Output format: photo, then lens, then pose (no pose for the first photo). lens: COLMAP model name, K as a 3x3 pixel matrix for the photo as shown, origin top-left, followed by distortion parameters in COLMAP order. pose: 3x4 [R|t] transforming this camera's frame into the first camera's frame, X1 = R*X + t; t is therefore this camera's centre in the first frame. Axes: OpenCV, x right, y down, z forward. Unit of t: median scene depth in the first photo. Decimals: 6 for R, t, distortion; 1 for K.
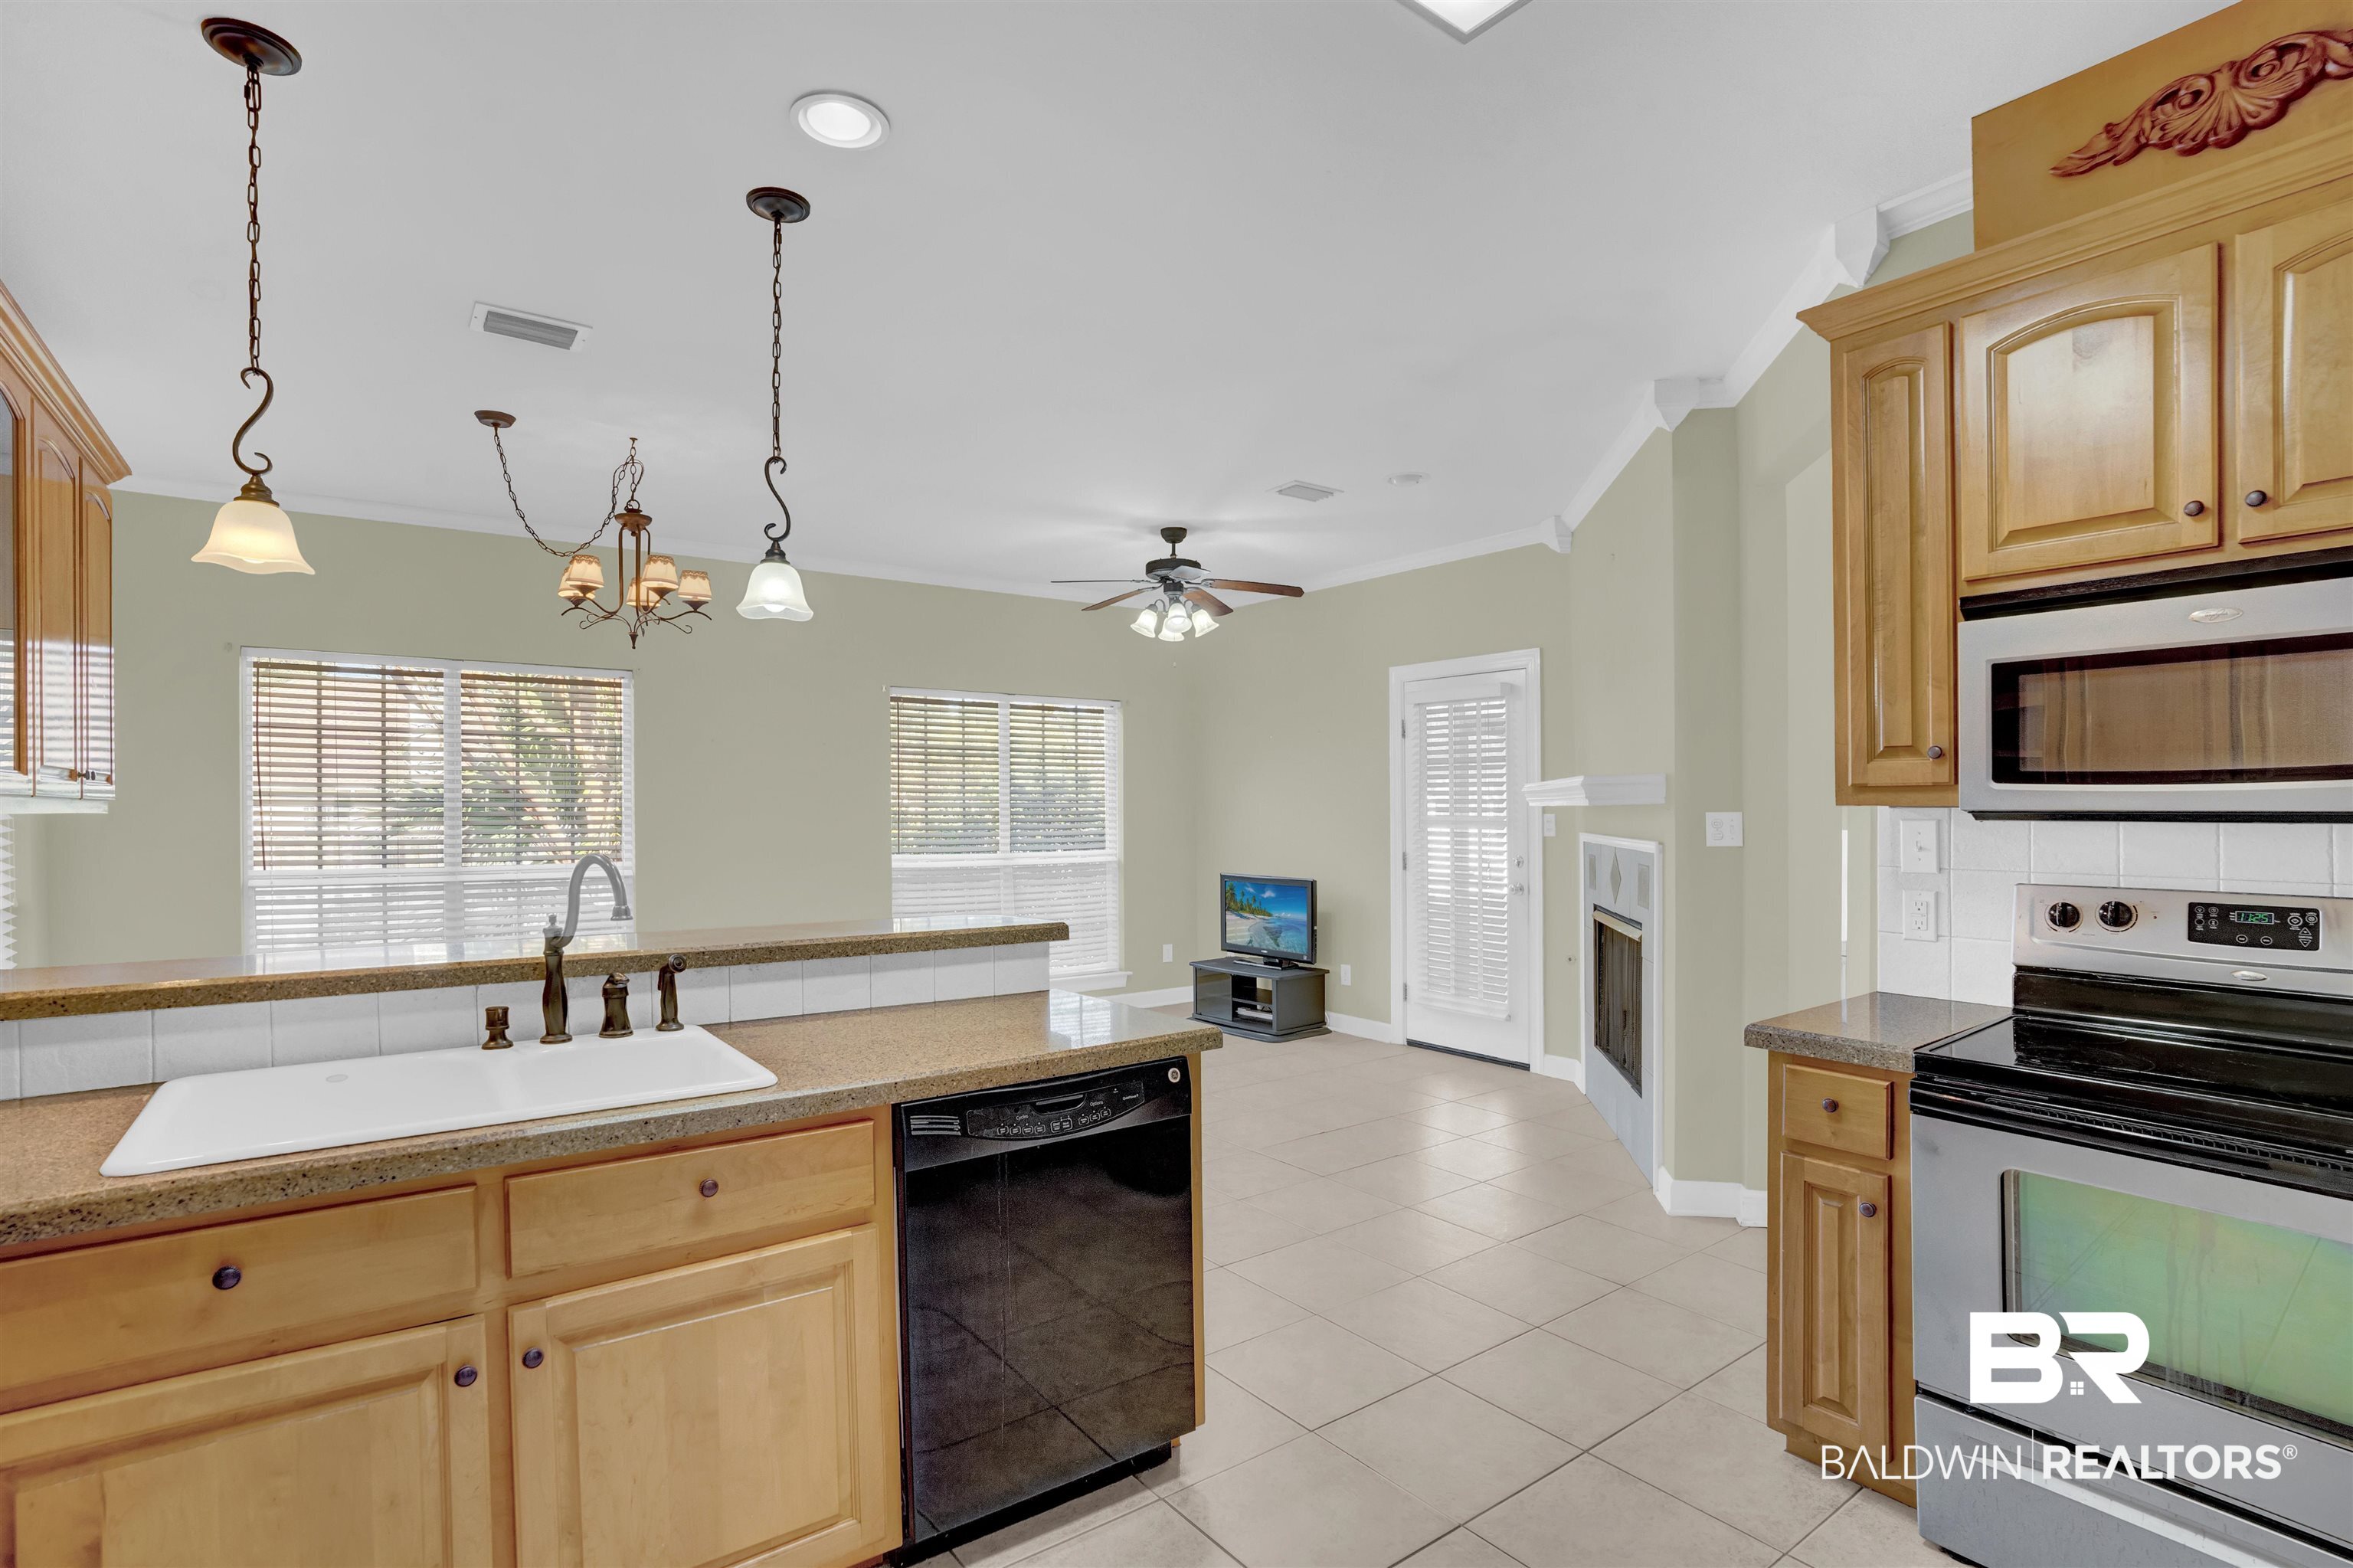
lens RADIAL K [[1118.1, 0, 1180.1], [0, 1118.1, 833.4], [0, 0, 1]] dist [0.002023, 0.001732]
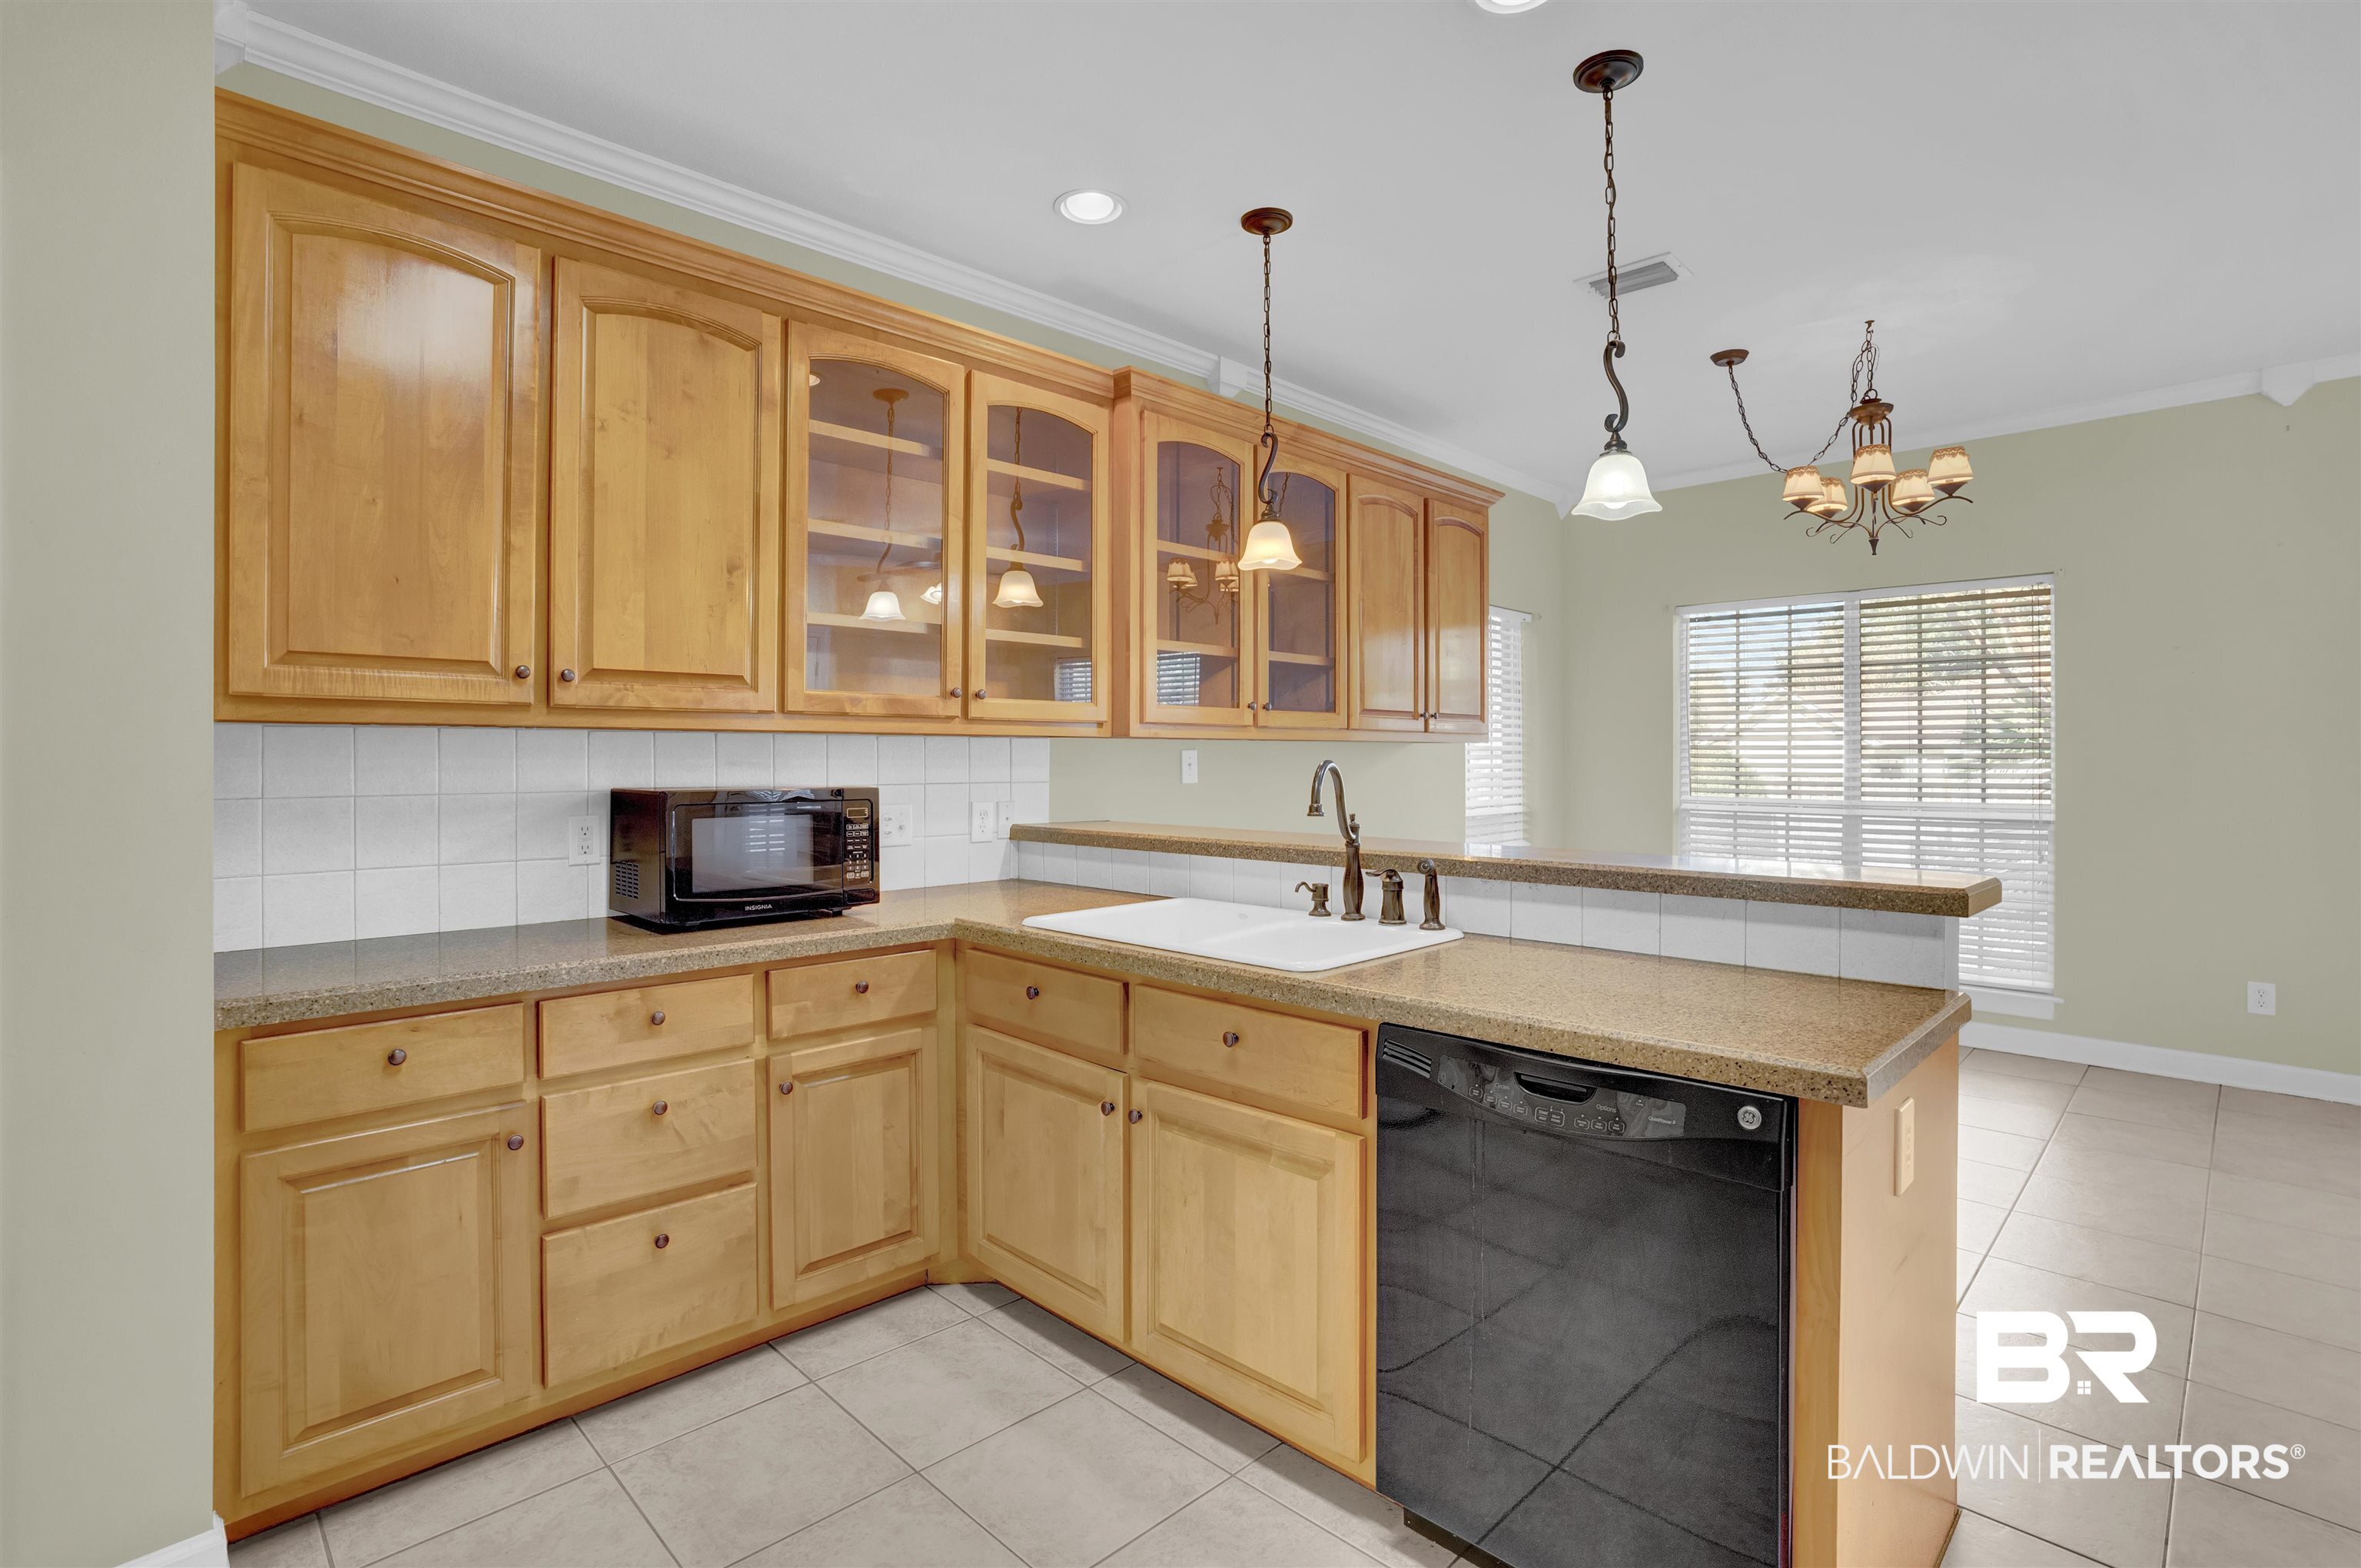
lens RADIAL K [[1157.0, 0, 1185.4], [0, 1157.0, 760.4], [0, 0, 1]] dist [-0.019846, 0.000310]
pose [[0.169484, 0.001542, -0.985532, 0.612612], [-0.020226, 0.999794, -0.001914, 0.021275], [0.985325, 0.020258, 0.169480, 0.591714]]
